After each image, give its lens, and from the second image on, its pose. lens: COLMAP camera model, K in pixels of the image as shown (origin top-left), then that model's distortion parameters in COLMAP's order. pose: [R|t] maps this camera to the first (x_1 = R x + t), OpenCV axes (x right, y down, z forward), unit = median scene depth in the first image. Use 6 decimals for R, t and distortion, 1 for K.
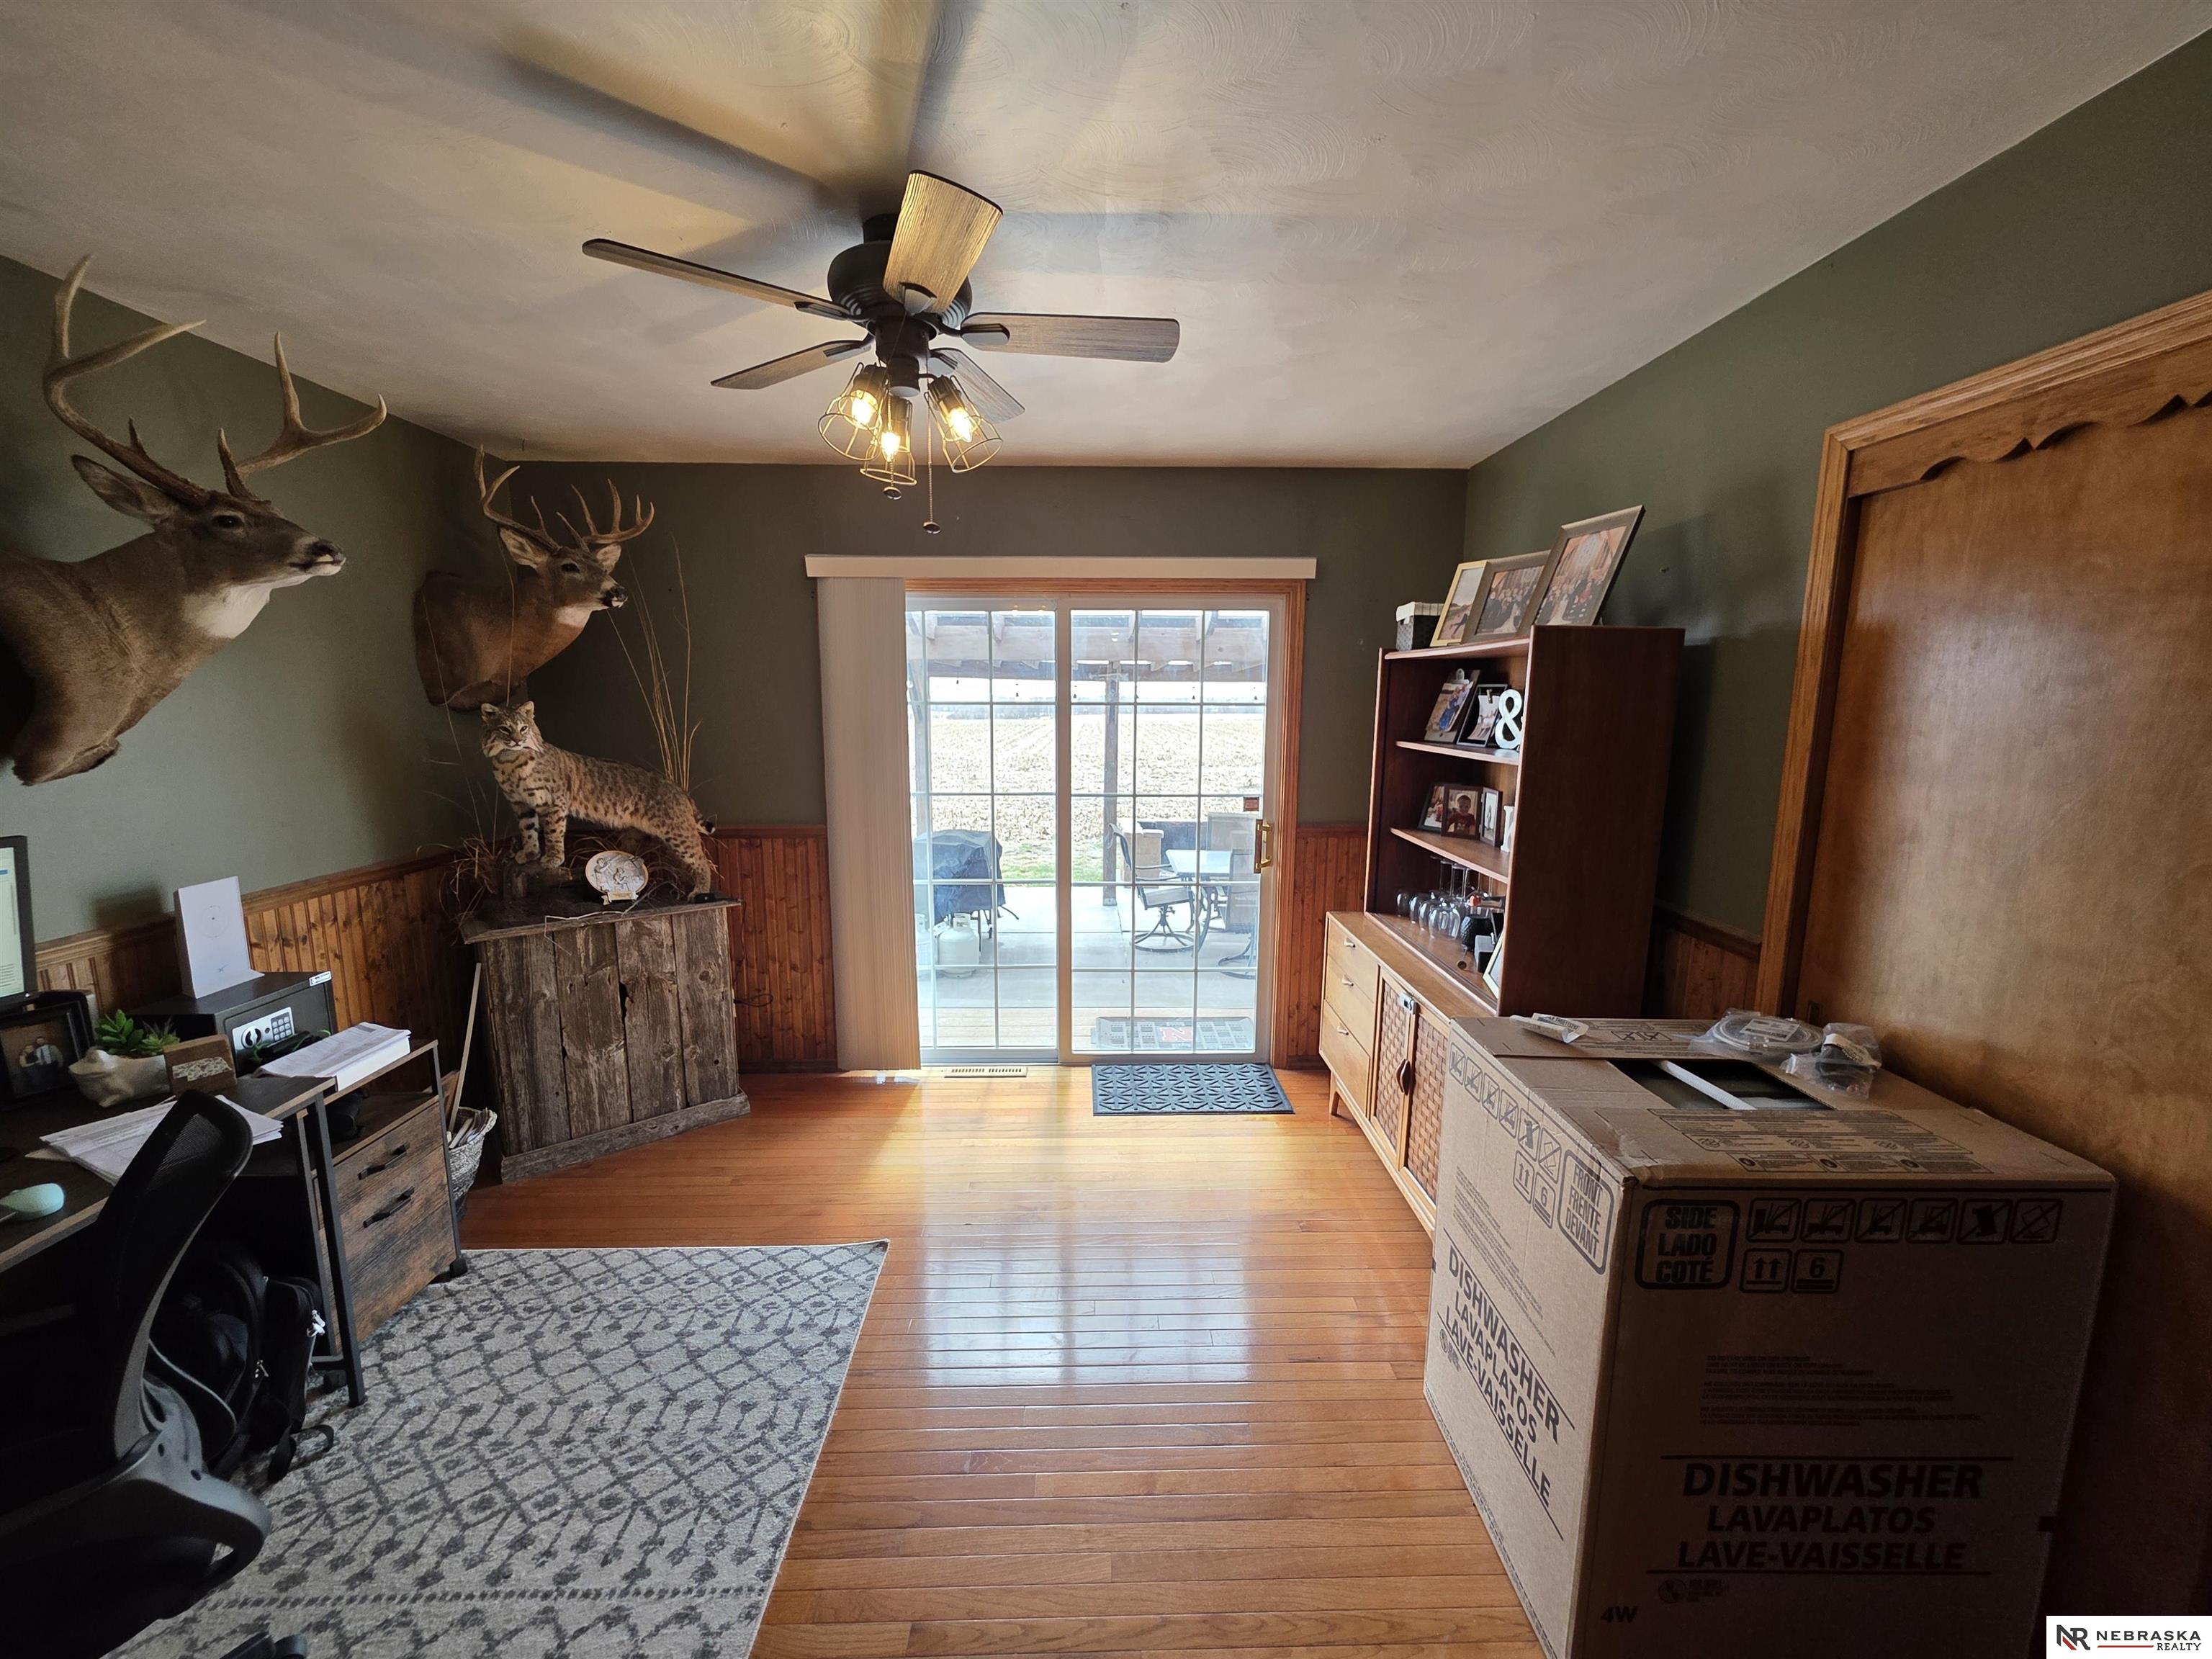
lens RADIAL K [[881.1, 0, 1093.5], [0, 881.1, 828.3], [0, 0, 1]] dist [-0.001906, 0.000313]
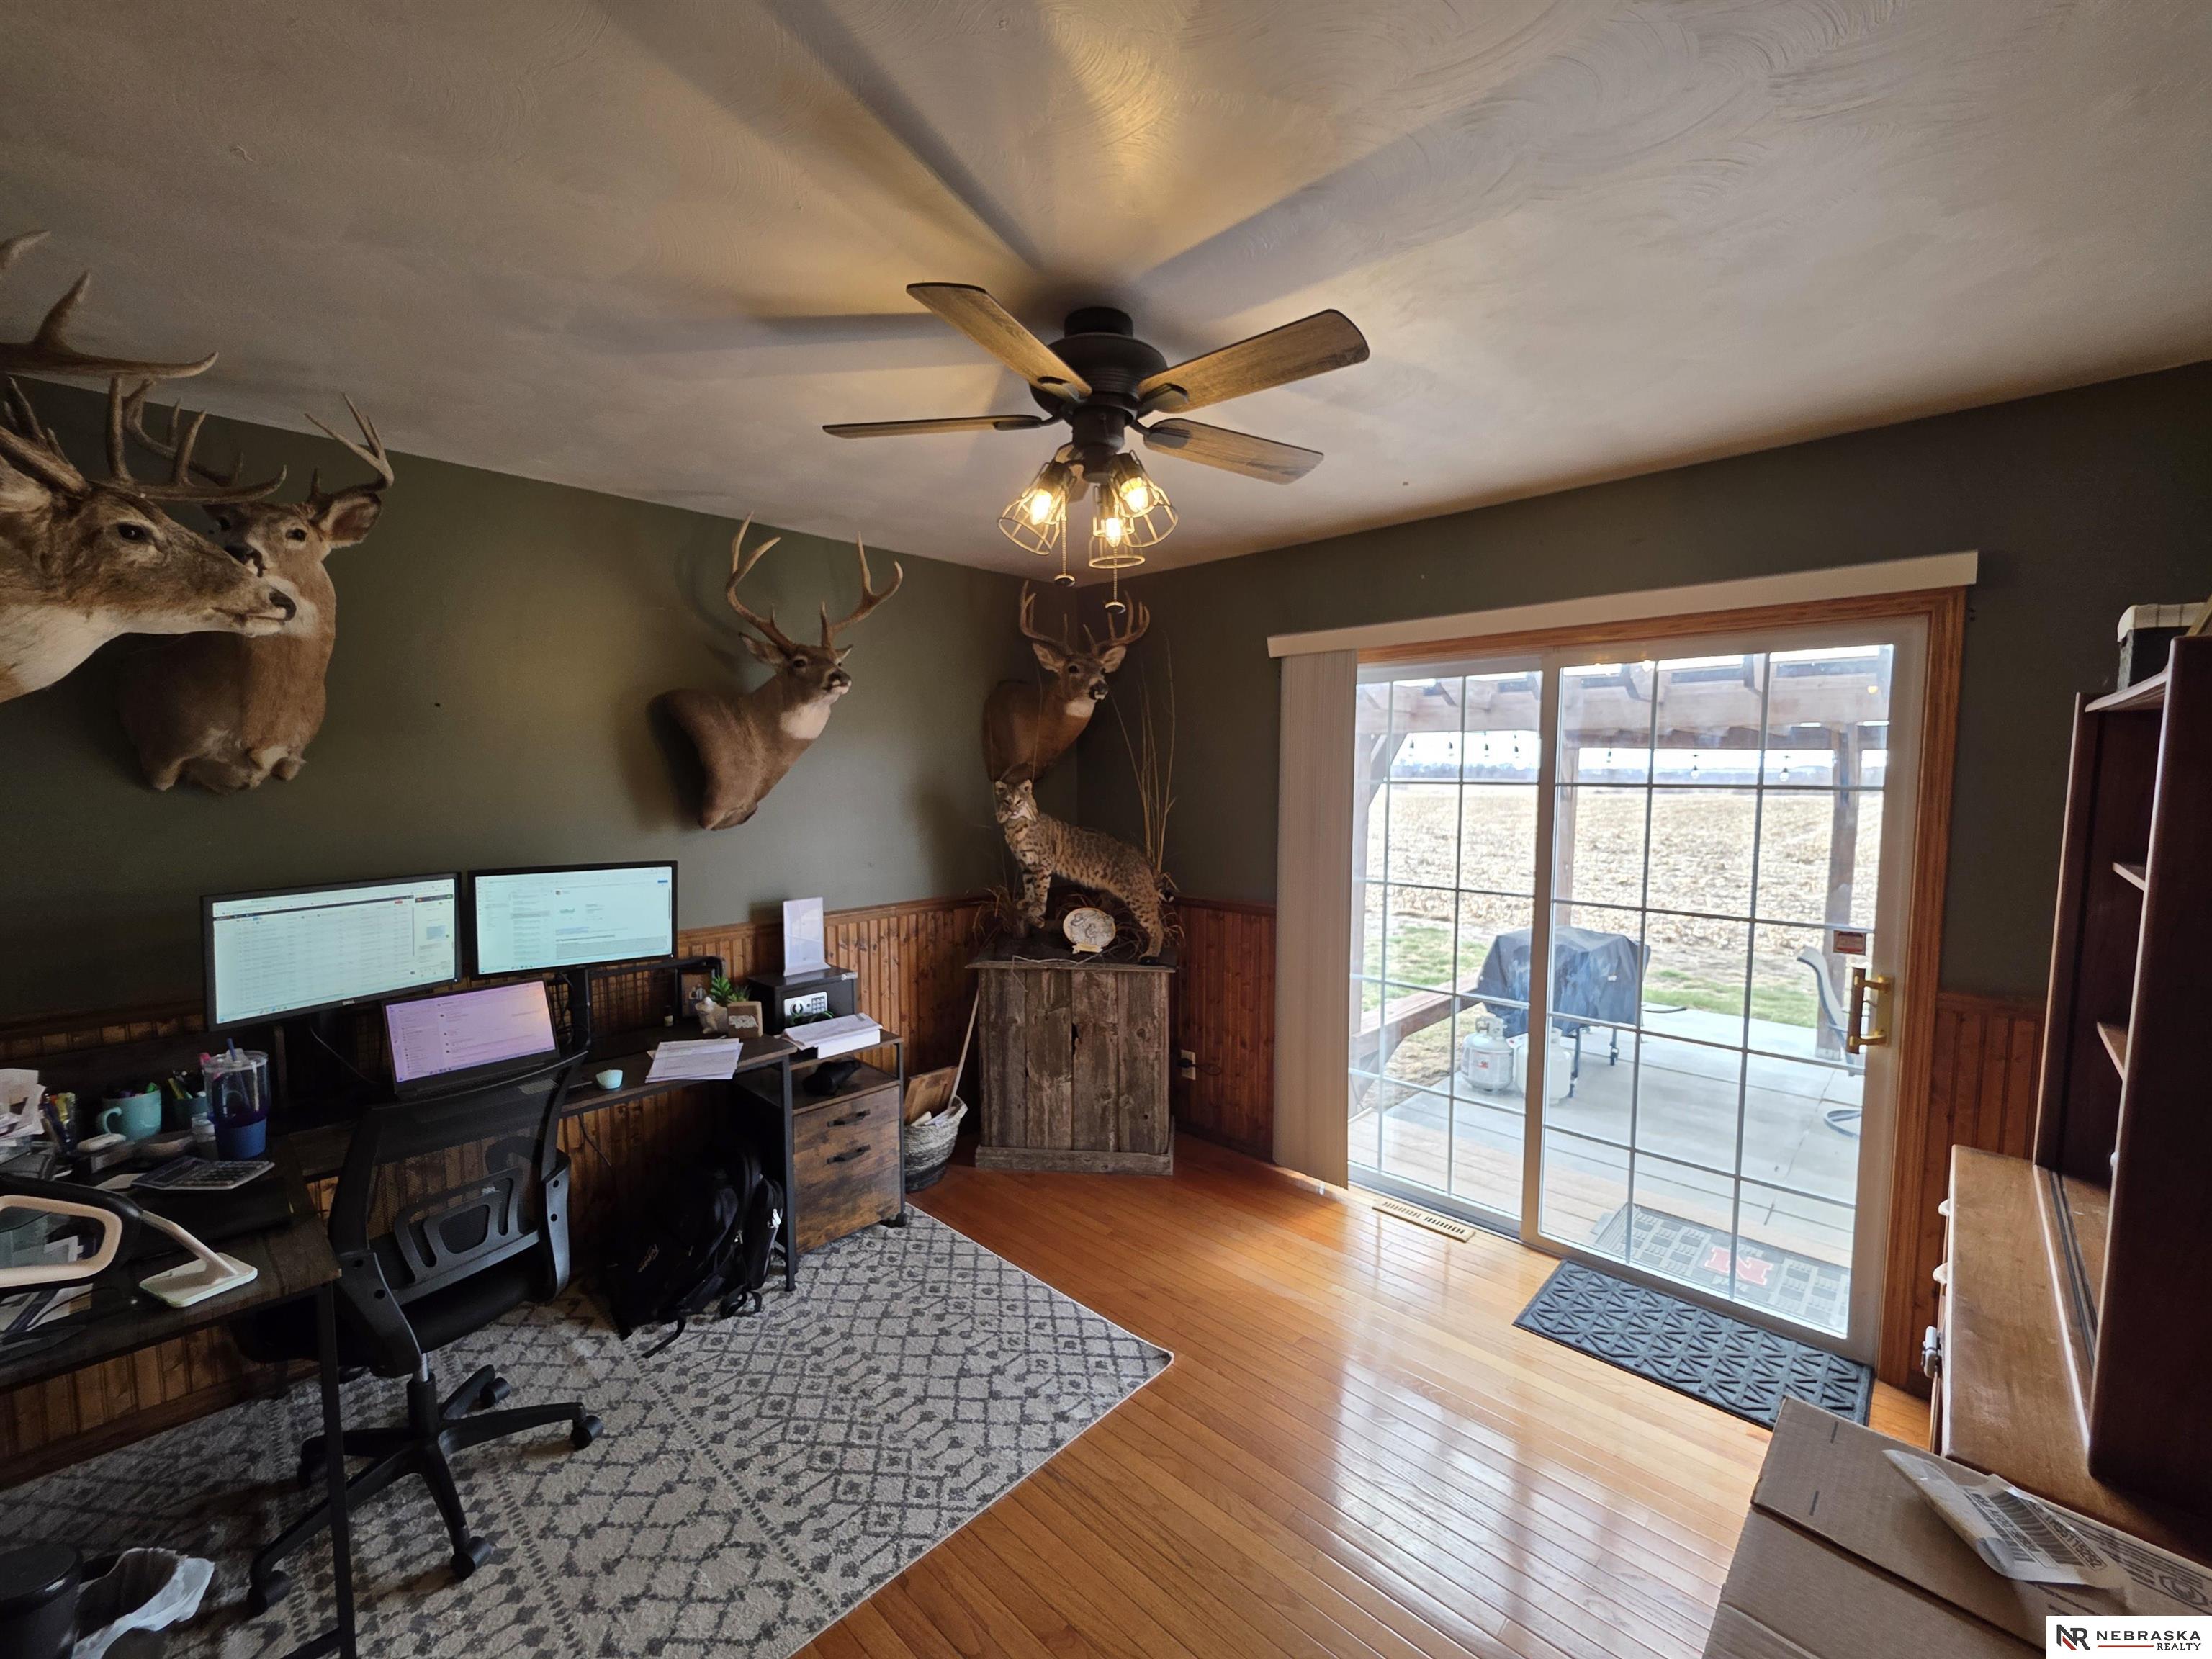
lens RADIAL K [[881.1, 0, 1100.1], [0, 881.1, 830.6], [0, 0, 1]] dist [-0.001906, 0.000313]
pose [[0.712593, 0.046753, -0.700019, 0.338222], [-0.100900, 0.994234, -0.036309, -0.043742], [0.694284, 0.096506, 0.713201, 0.224552]]
